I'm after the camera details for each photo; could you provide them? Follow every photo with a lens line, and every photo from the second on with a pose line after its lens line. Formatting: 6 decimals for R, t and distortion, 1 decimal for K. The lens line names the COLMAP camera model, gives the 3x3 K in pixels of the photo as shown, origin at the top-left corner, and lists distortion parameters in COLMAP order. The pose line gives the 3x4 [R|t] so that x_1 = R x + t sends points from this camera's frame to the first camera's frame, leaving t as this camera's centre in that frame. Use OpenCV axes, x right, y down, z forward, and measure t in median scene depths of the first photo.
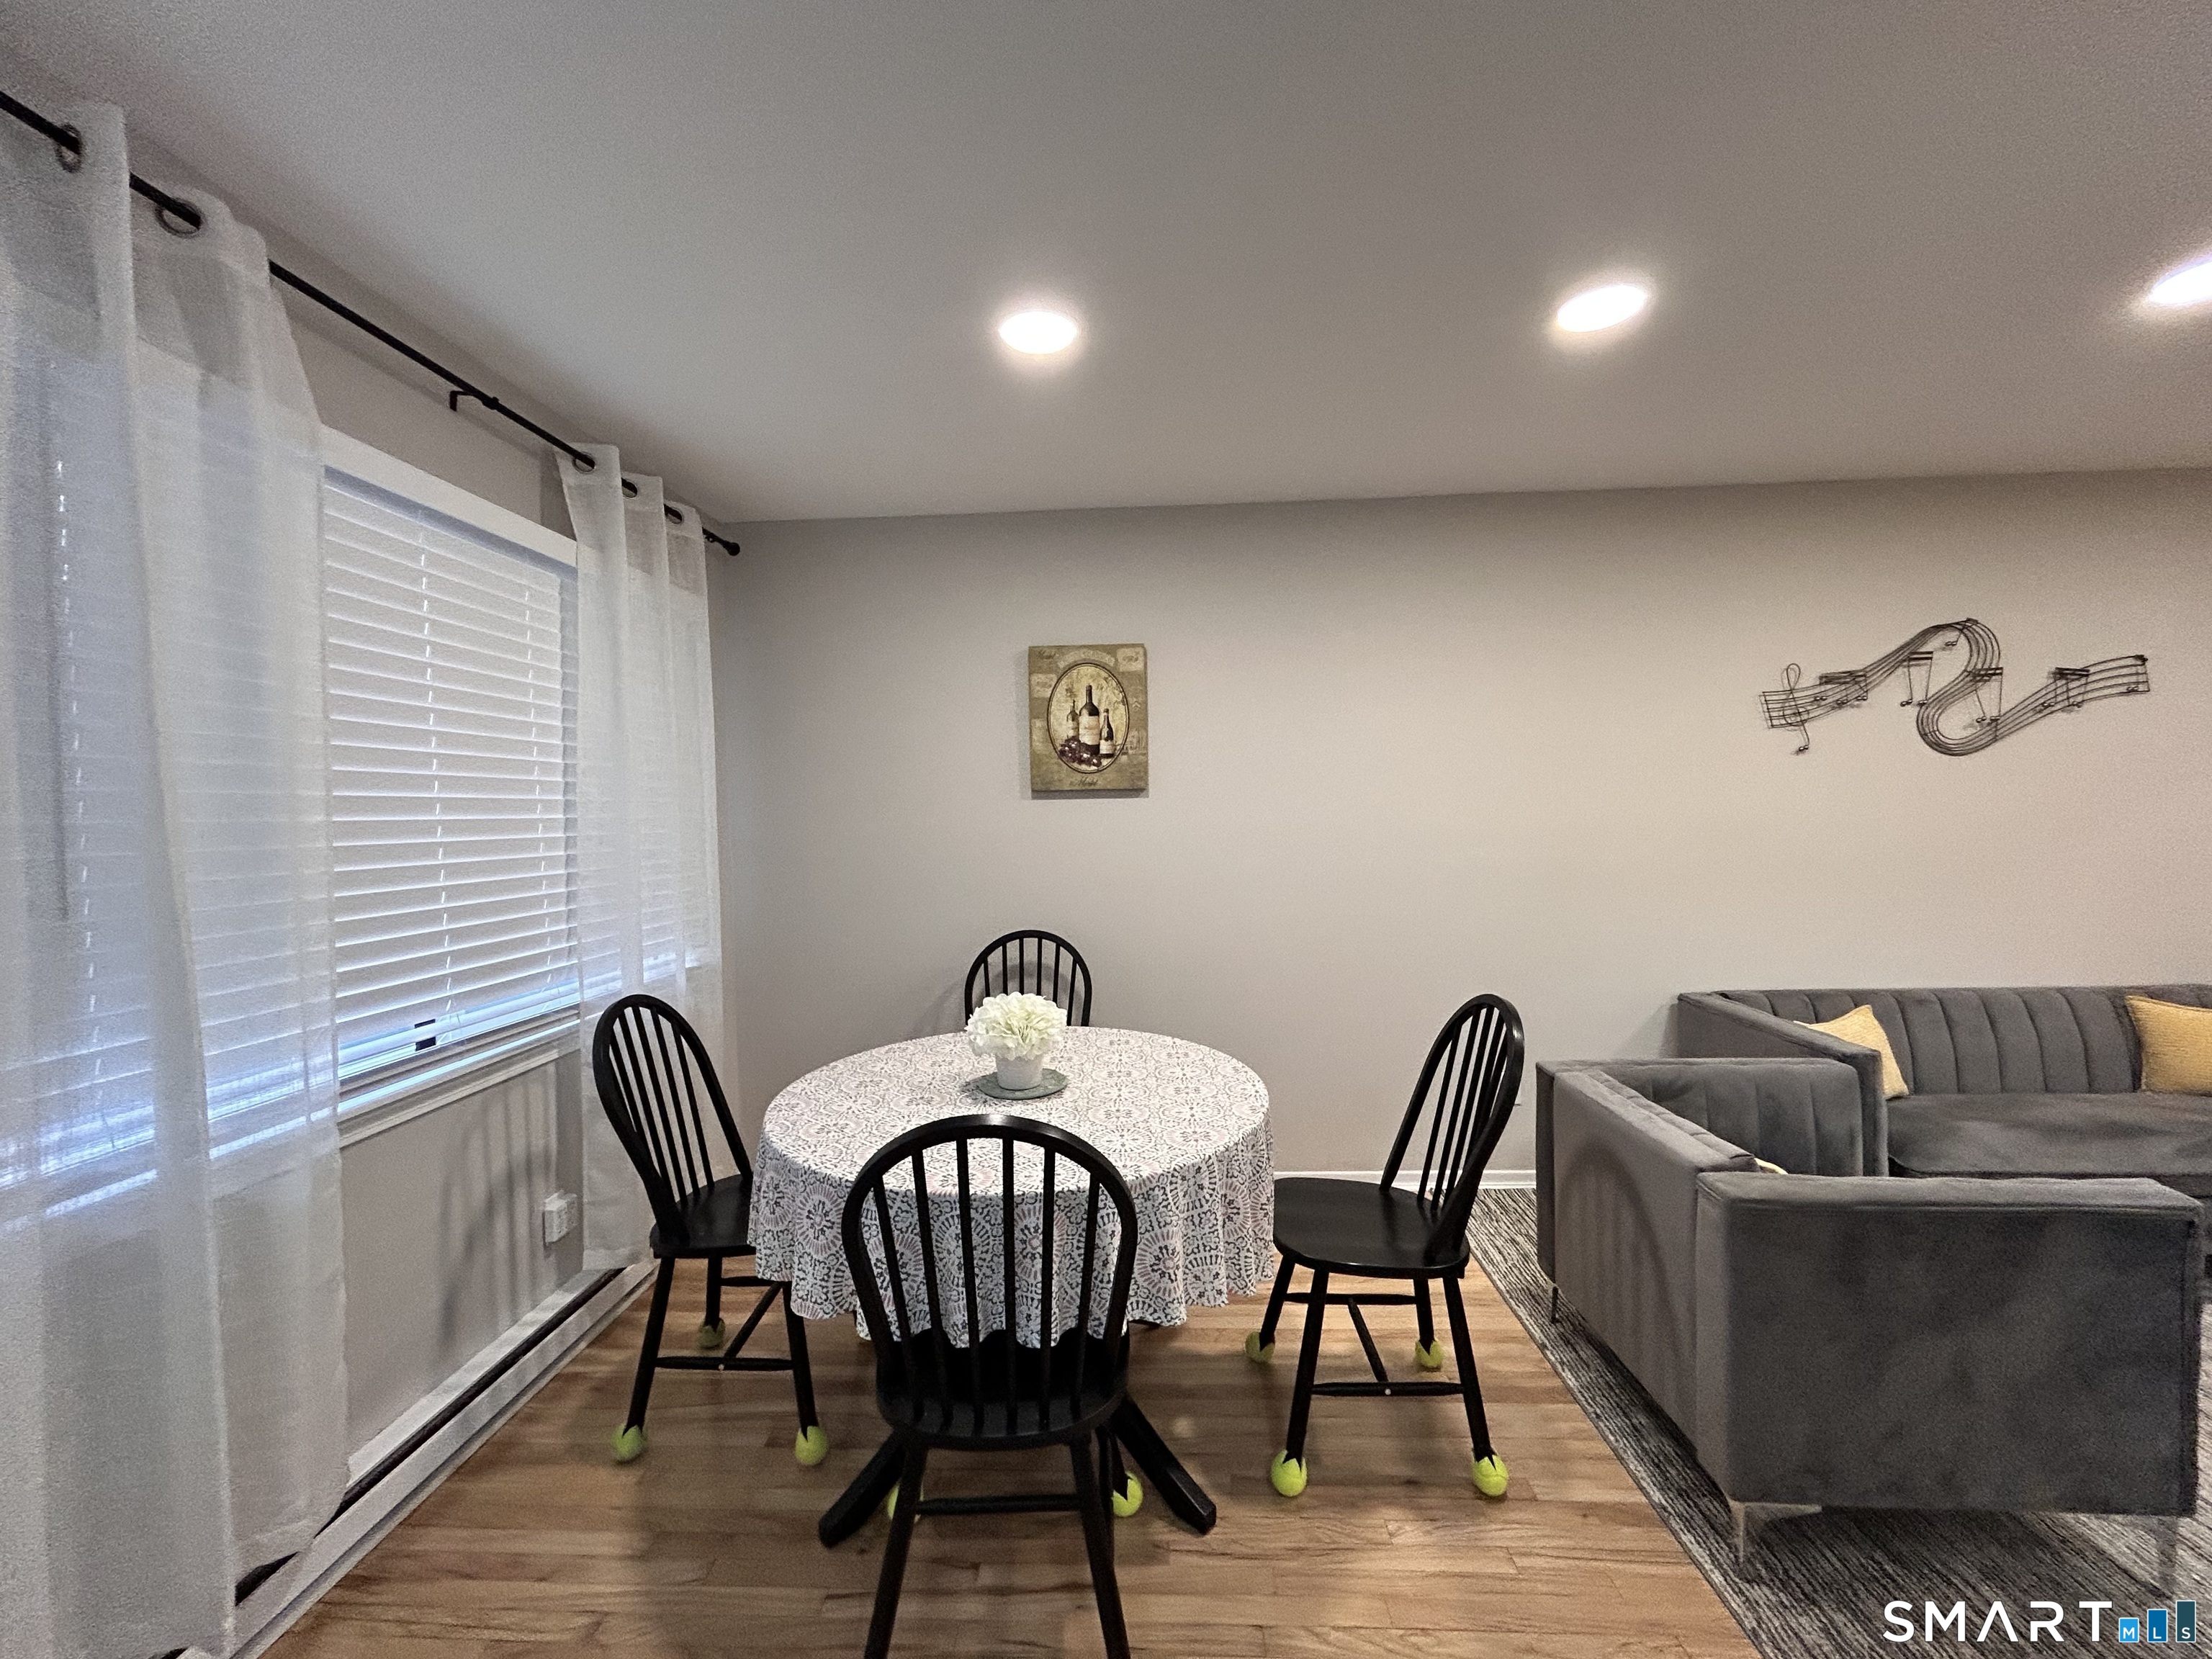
lens RADIAL K [[910.5, 0, 1113.2], [0, 910.5, 822.4], [0, 0, 1]] dist [0.002294, -0.000898]
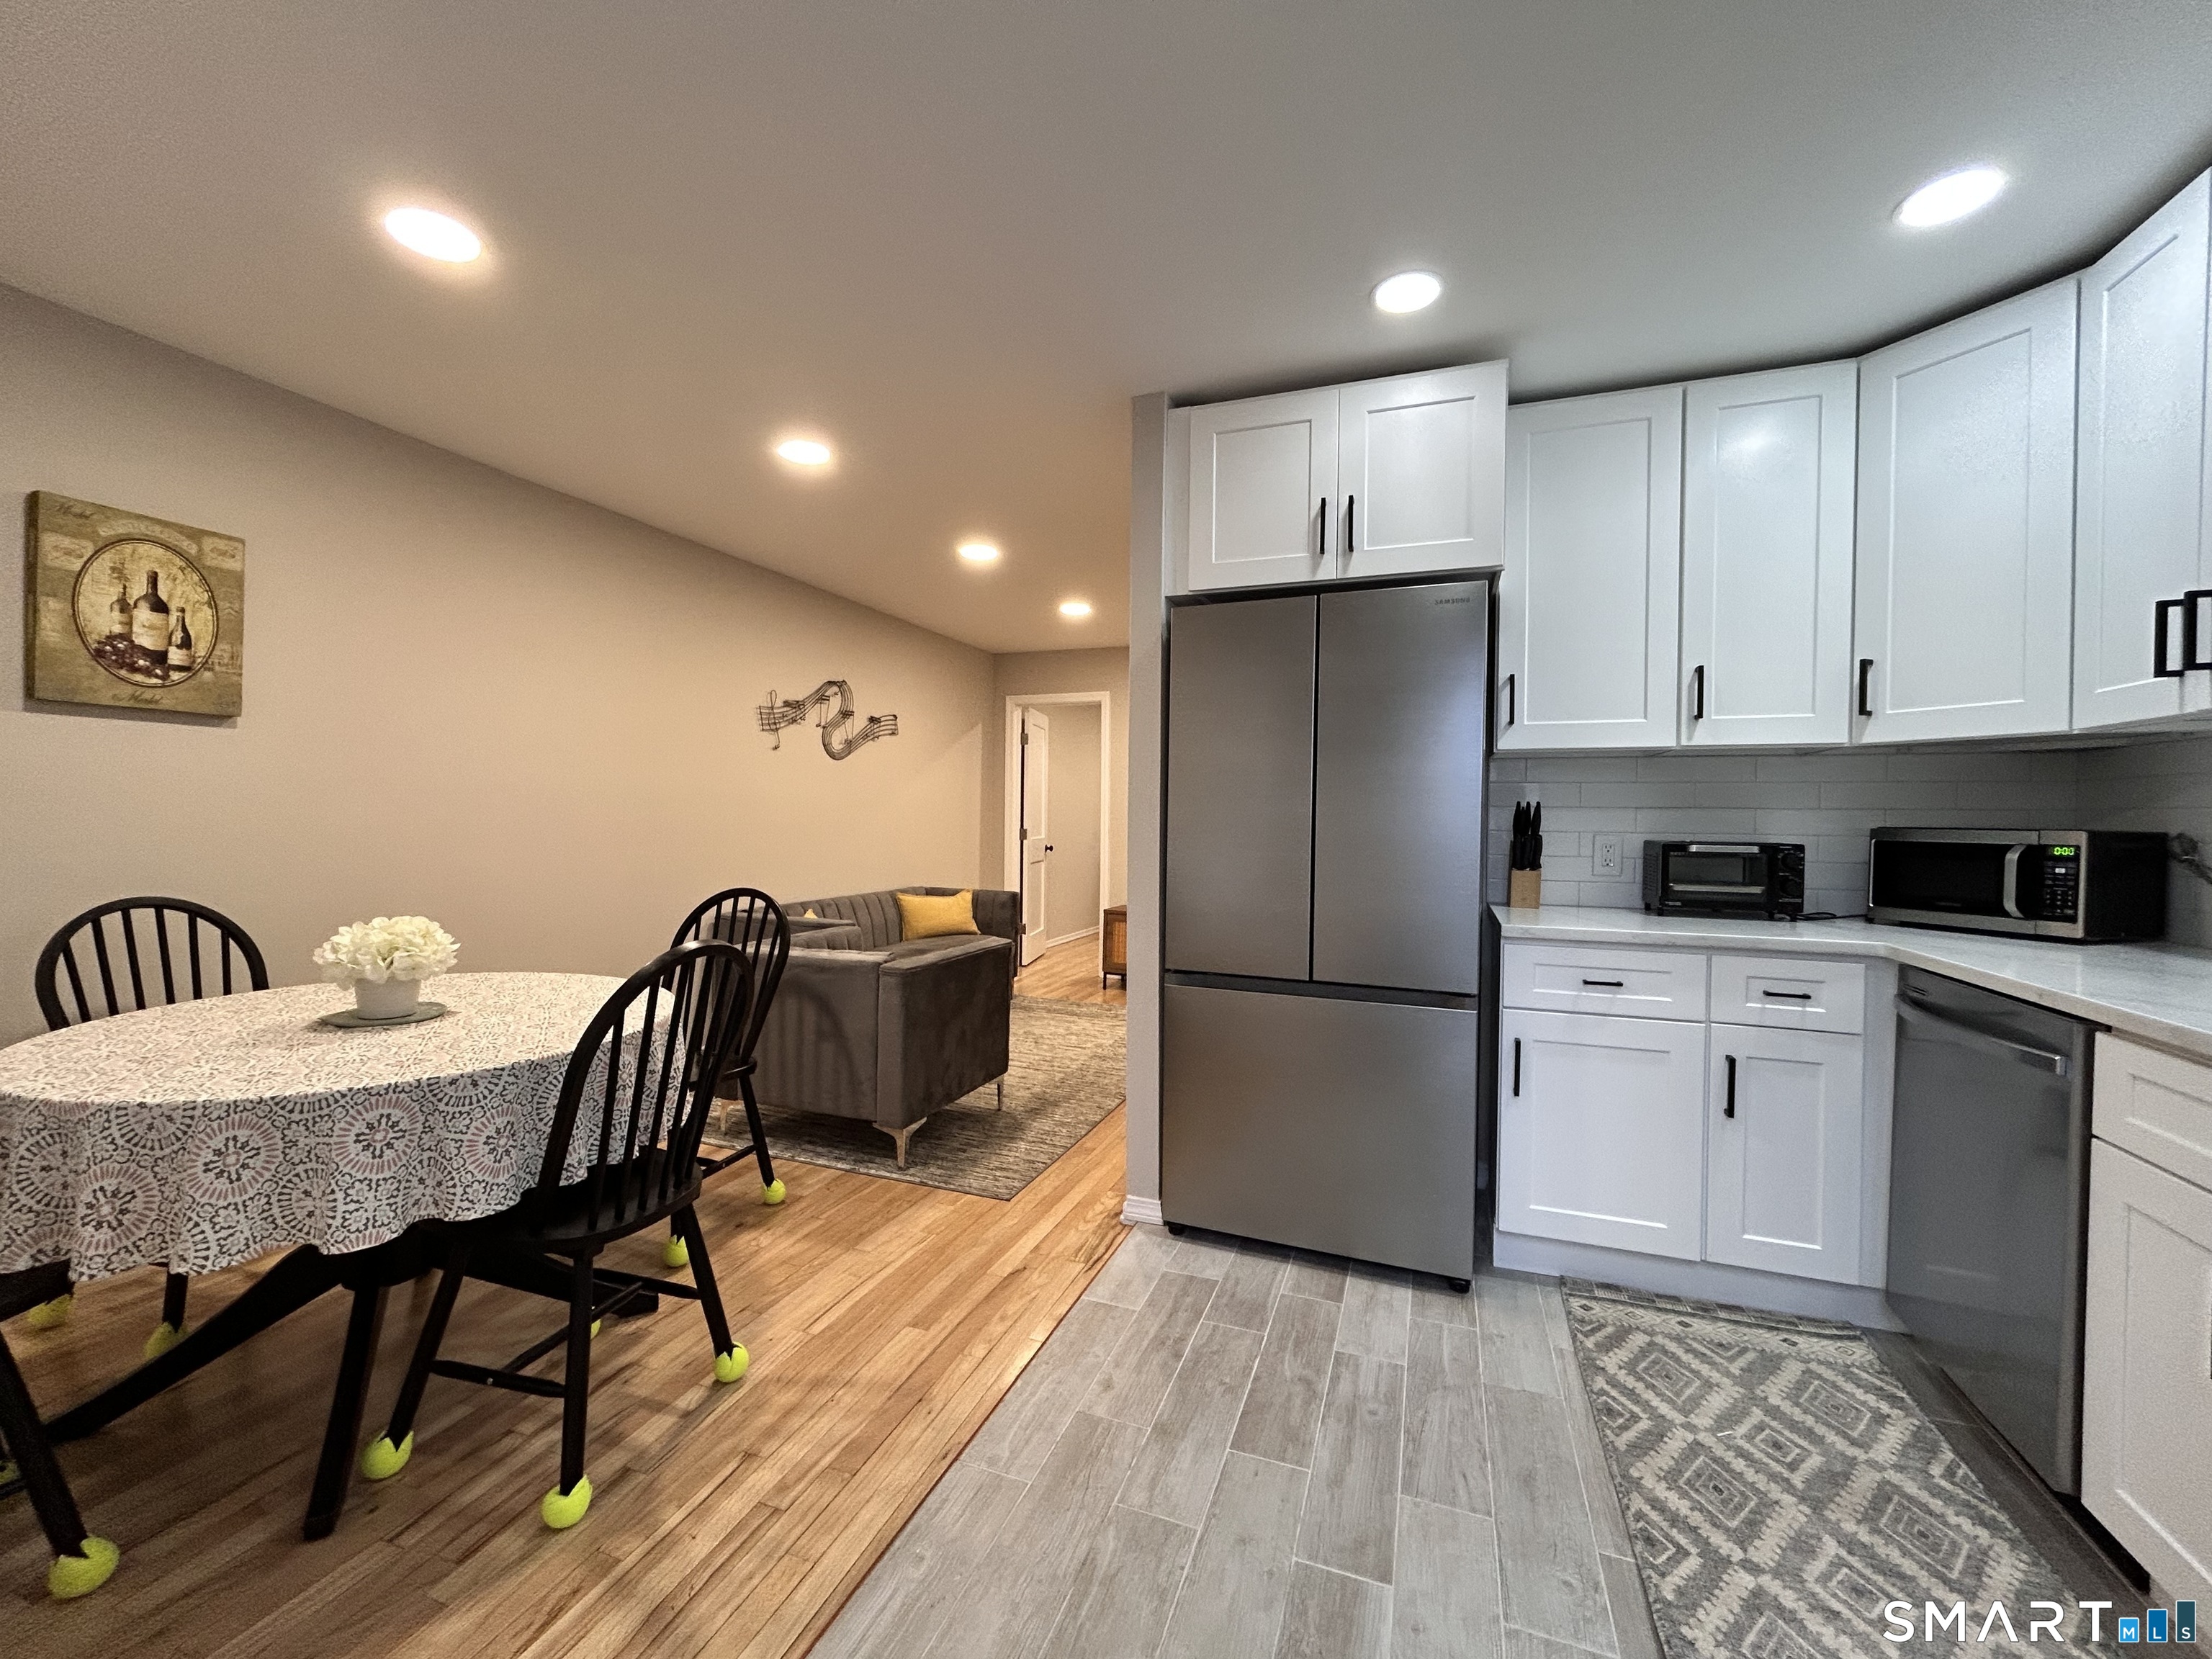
lens RADIAL K [[916.5, 0, 1090.1], [0, 916.5, 829.2], [0, 0, 1]] dist [-0.002406, 0.001786]
pose [[0.314605, 0.013921, 0.949120, -0.692283], [-0.009199, 0.999890, -0.011616, 0.091746], [-0.949178, -0.005076, 0.314699, 0.019909]]
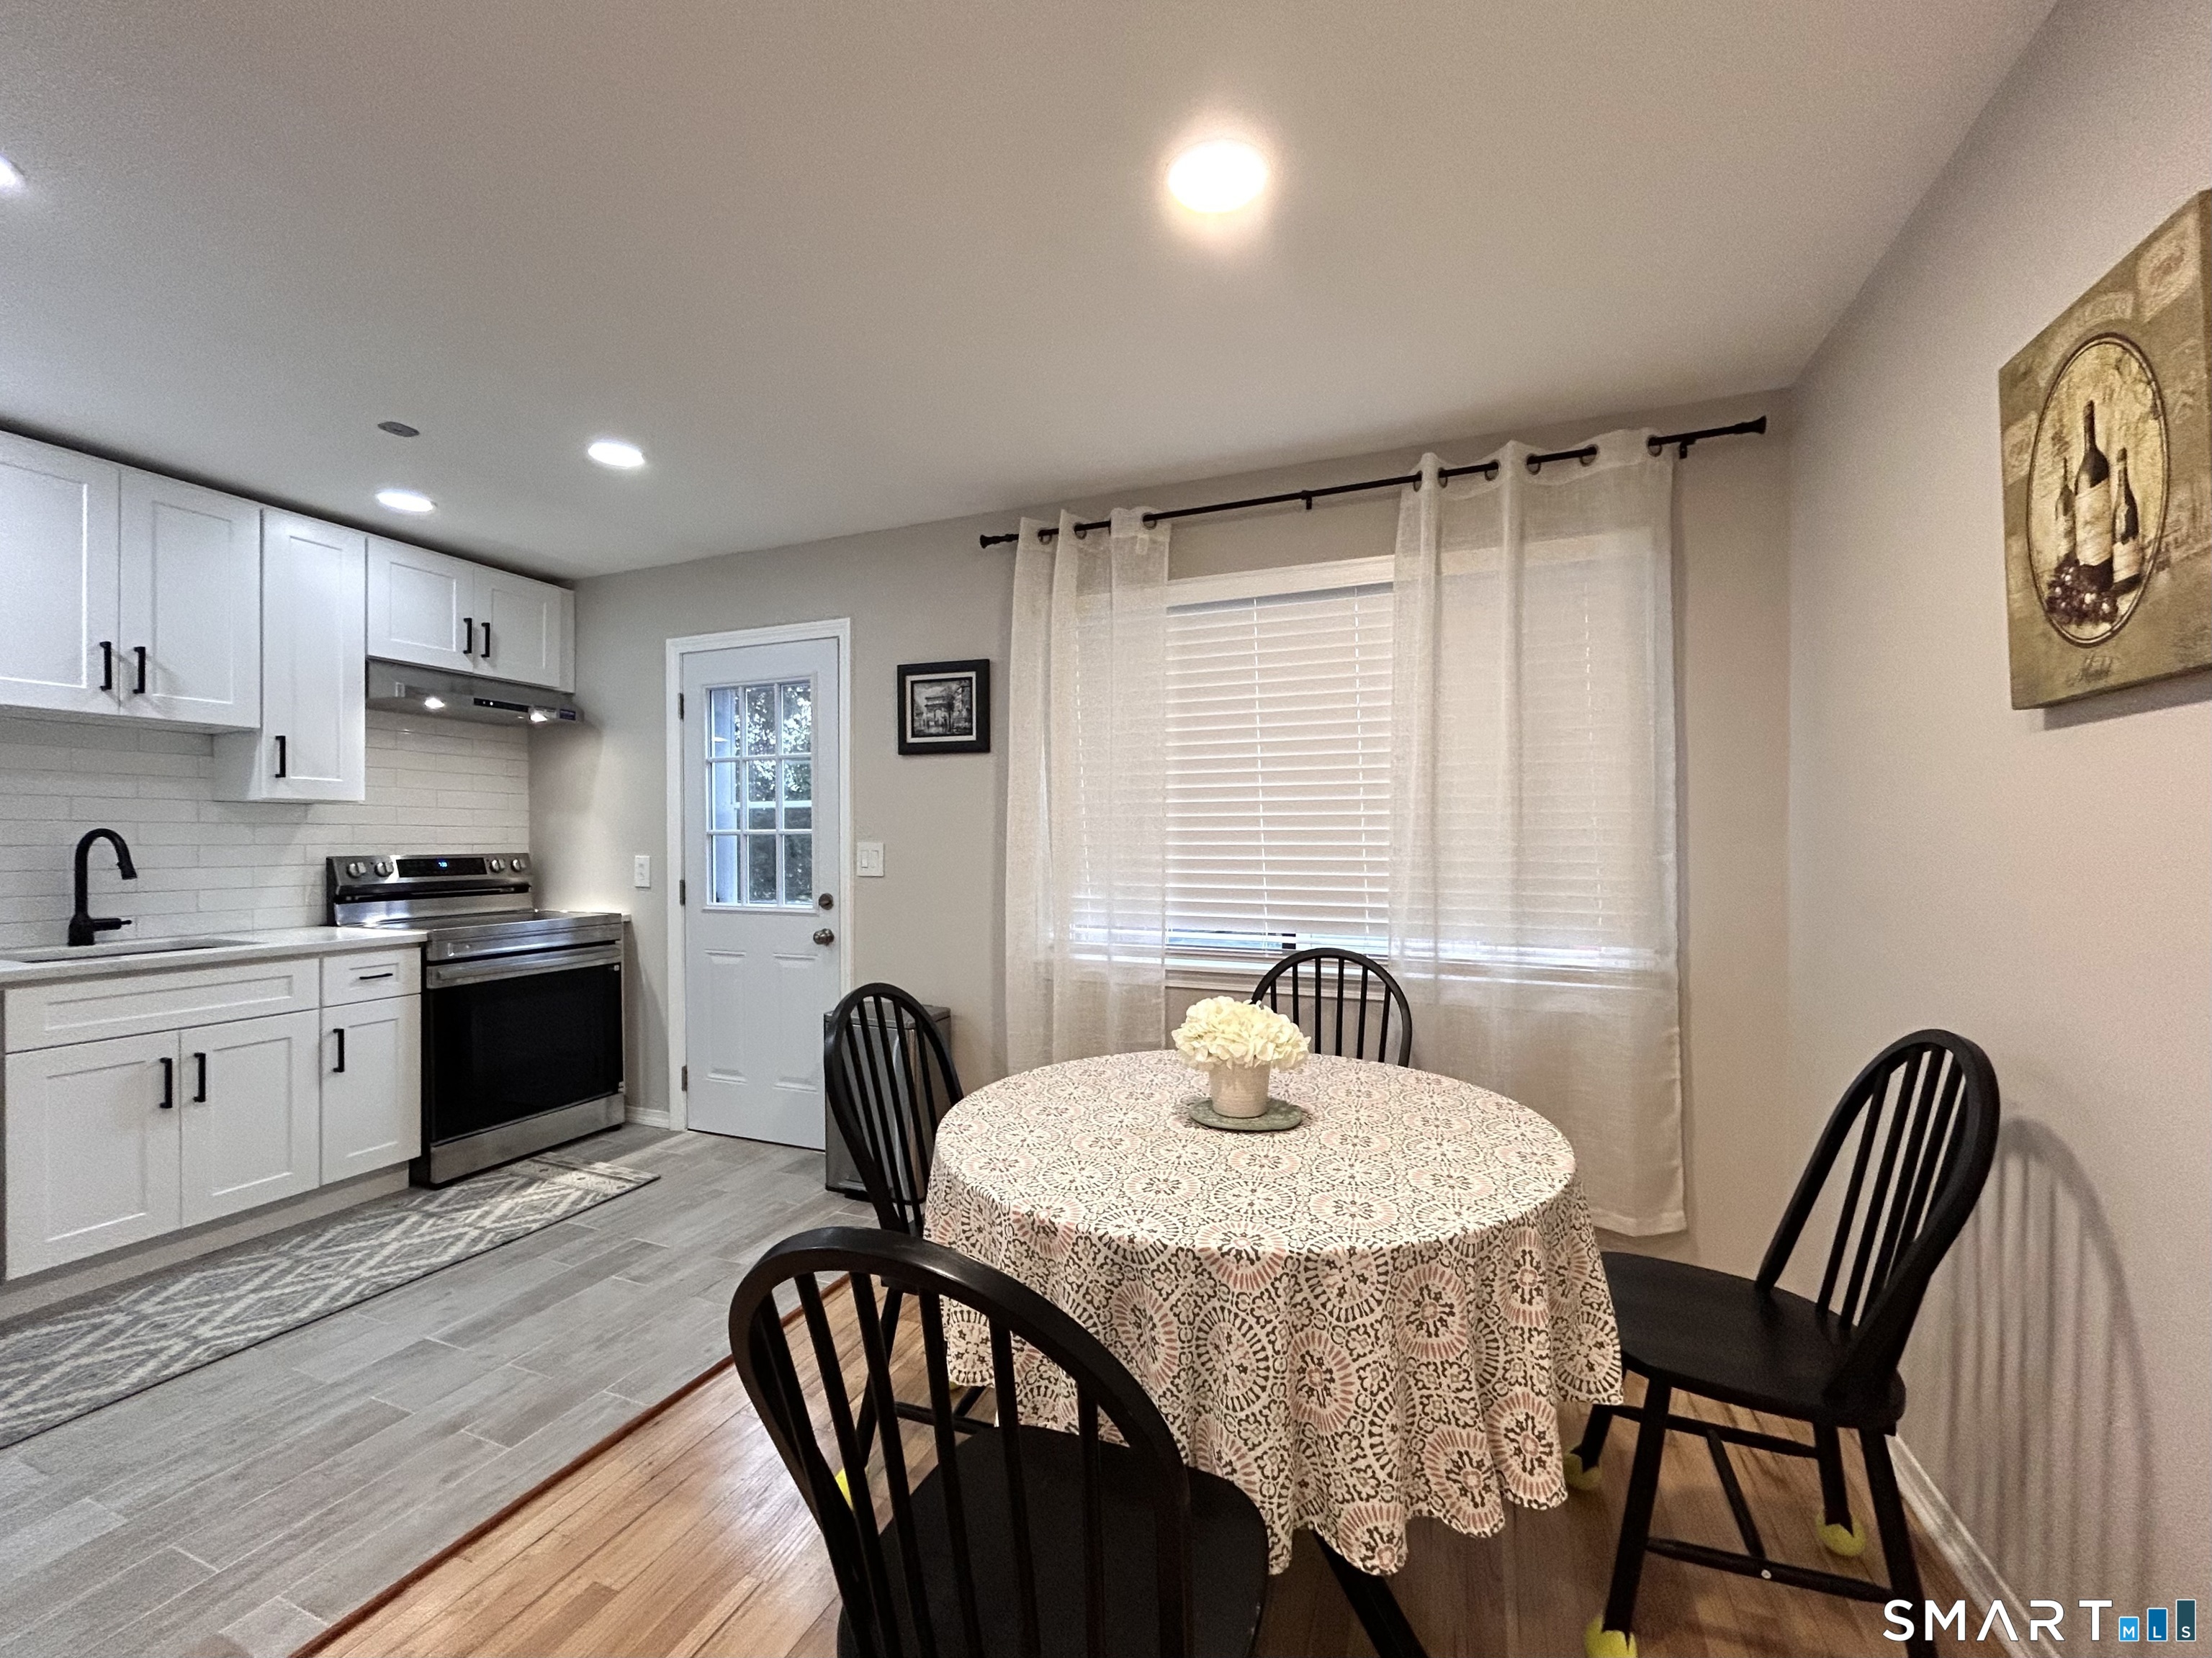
lens RADIAL K [[916.4, 0, 1099.0], [0, 916.4, 841.1], [0, 0, 1]] dist [-0.002406, 0.001786]
pose [[-0.347149, 0.020448, -0.937587, 0.630453], [-0.003006, 0.999733, 0.022916, 0.024144], [0.937805, 0.010774, -0.346994, 1.040102]]
